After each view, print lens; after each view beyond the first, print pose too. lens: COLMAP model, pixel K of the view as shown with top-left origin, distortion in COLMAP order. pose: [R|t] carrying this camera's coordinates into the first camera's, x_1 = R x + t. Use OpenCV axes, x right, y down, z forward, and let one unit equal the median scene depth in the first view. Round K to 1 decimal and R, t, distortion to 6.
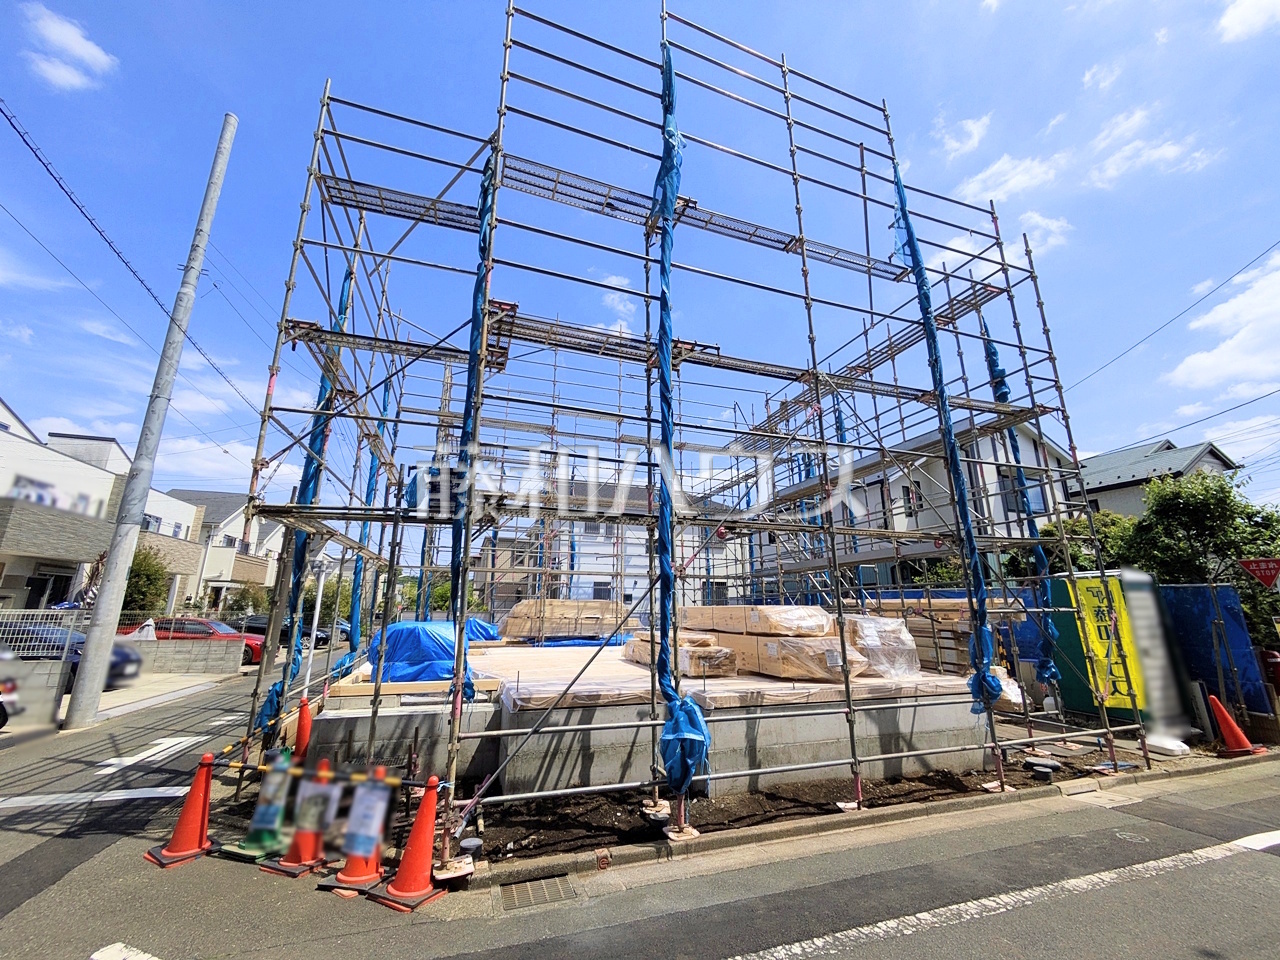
lens RADIAL K [[509.5, 0, 640.7], [0, 509.5, 478.7], [0, 0, 1]] dist [-0.006331, 0.004516]
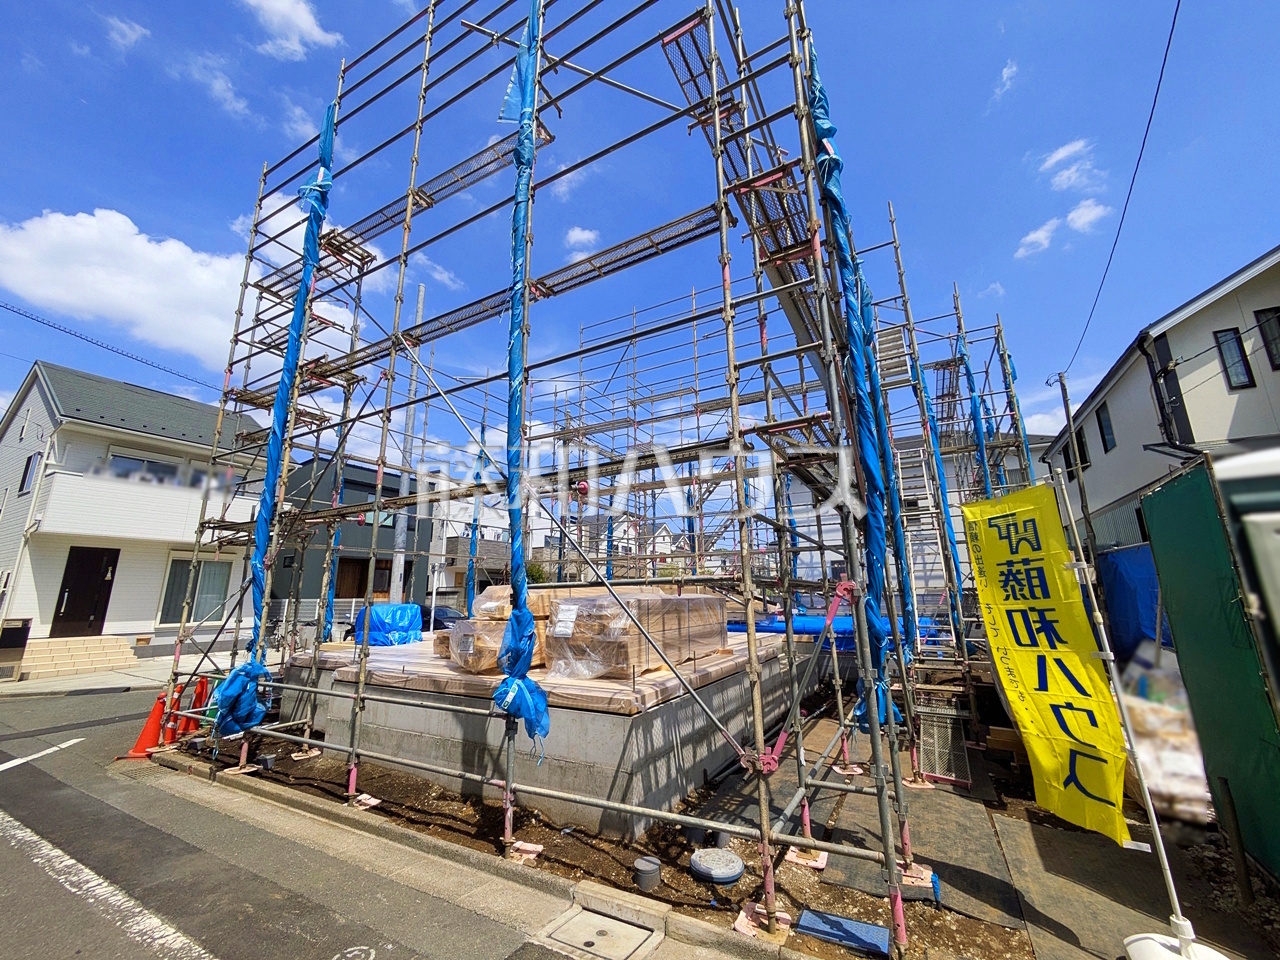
lens RADIAL K [[507.2, 0, 640.0], [0, 507.2, 480.0], [0, 0, 1]] dist [0.000460, -0.000238]
pose [[0.667257, -0.179099, -0.722974, 1.342455], [0.199927, 0.978106, -0.057782, 0.203409], [0.717494, -0.105987, 0.688455, 0.699199]]
